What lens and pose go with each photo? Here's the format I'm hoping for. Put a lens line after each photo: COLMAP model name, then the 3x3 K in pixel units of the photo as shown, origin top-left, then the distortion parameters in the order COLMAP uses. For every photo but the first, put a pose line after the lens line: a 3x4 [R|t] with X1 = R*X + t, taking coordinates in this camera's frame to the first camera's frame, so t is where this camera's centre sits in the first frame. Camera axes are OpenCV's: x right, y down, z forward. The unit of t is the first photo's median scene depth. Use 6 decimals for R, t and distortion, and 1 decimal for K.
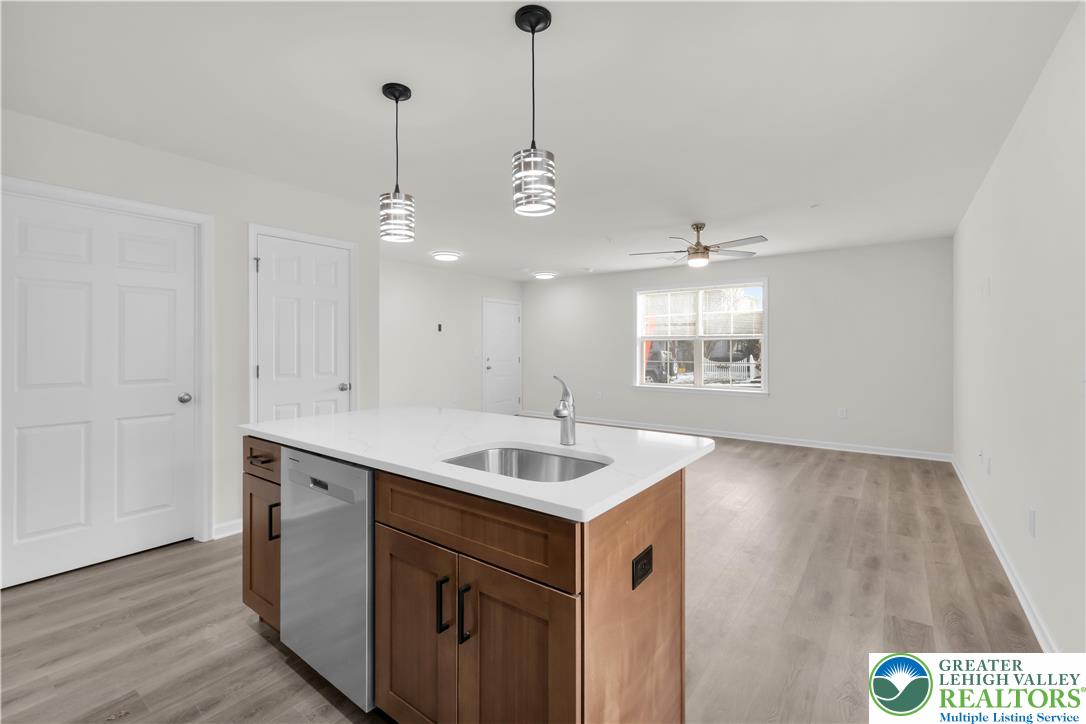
lens RADIAL K [[470.8, 0, 536.2], [0, 470.8, 347.0], [0, 0, 1]] dist [0.002881, 0.001226]
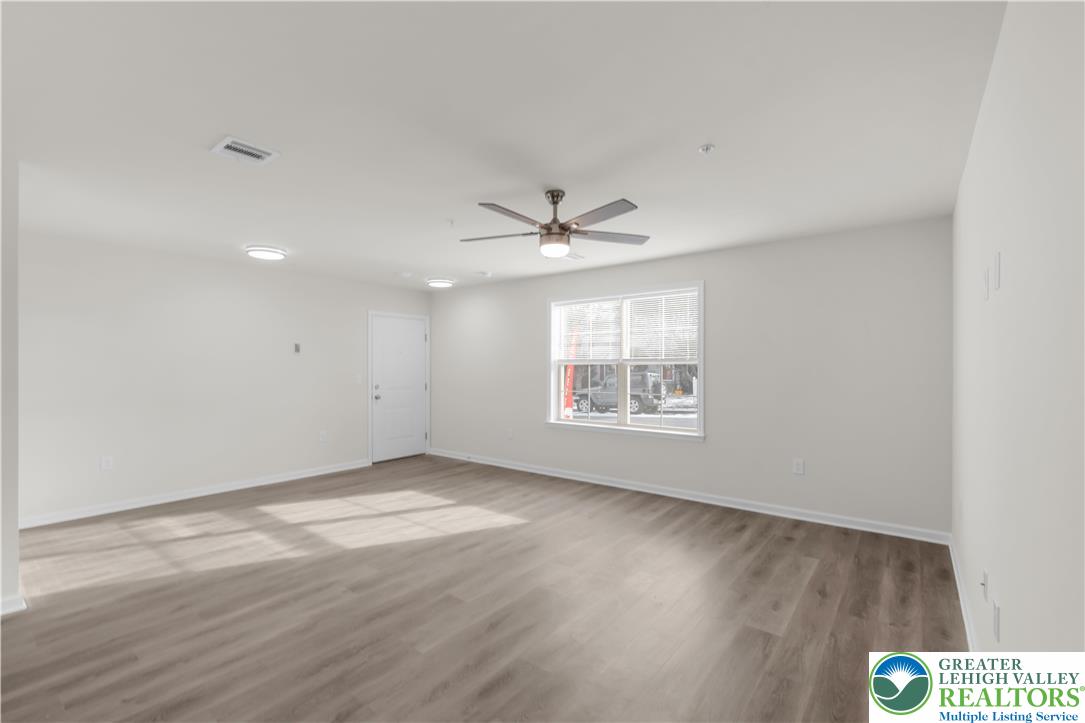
lens RADIAL K [[470.4, 0, 537.5], [0, 470.4, 367.7], [0, 0, 1]] dist [0.002881, 0.001226]
pose [[0.999780, 0.002249, -0.020859, 0.279075], [-0.002225, 0.999997, 0.001189, -0.012529], [0.020861, -0.001143, 0.999782, 0.285171]]
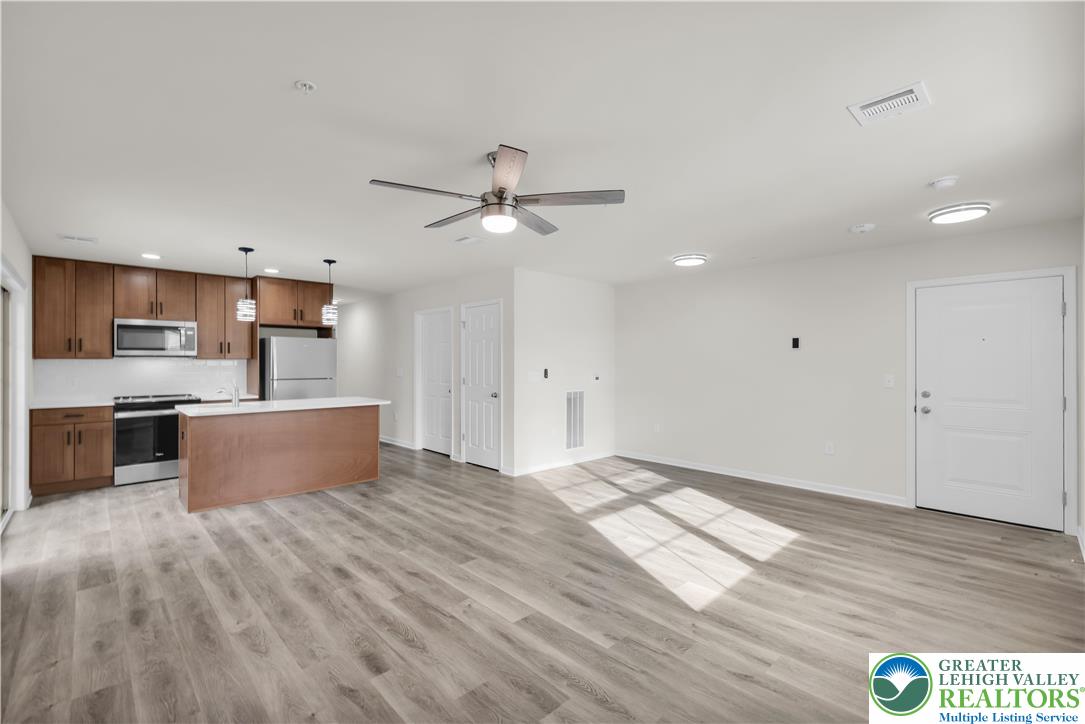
lens RADIAL K [[470.4, 0, 534.0], [0, 470.4, 357.3], [0, 0, 1]] dist [0.002881, 0.001226]
pose [[-0.161269, -0.010470, -0.986855, 0.736669], [0.000113, 0.999944, -0.010627, -0.014533], [0.986910, -0.001825, -0.161259, 0.937518]]
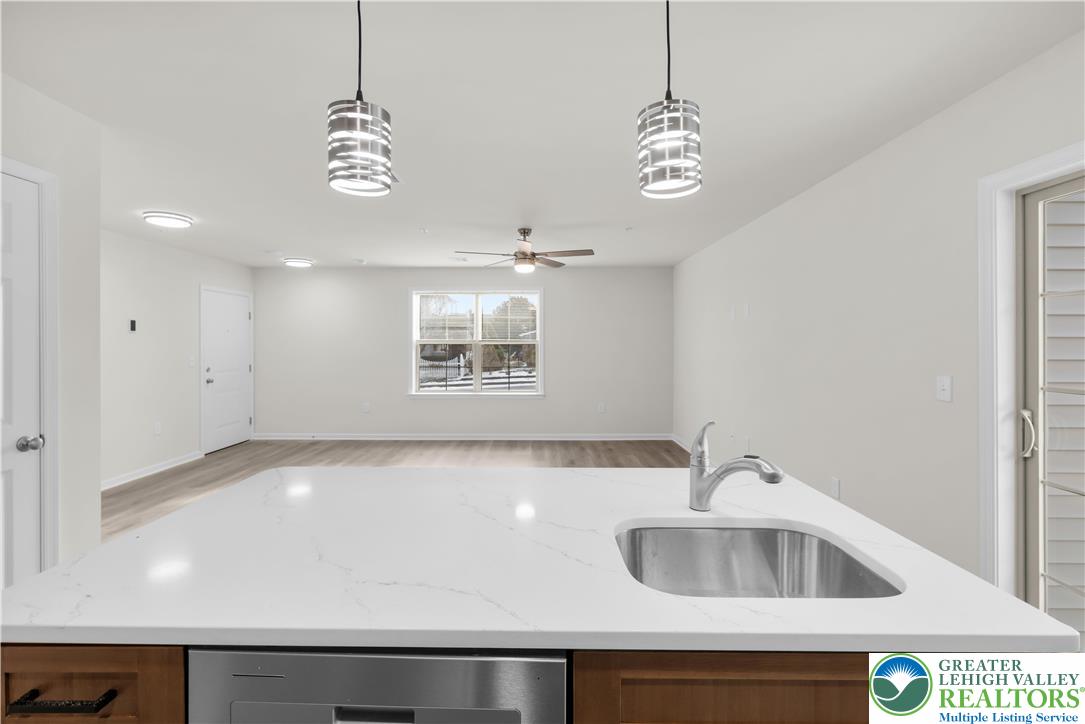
lens RADIAL K [[470.4, 0, 533.8], [0, 470.4, 337.8], [0, 0, 1]] dist [0.002881, 0.001226]
pose [[0.808937, 0.008554, 0.587833, -0.179475], [0.000832, 0.999876, -0.015695, -0.015997], [-0.587895, 0.013185, 0.808830, 0.166039]]
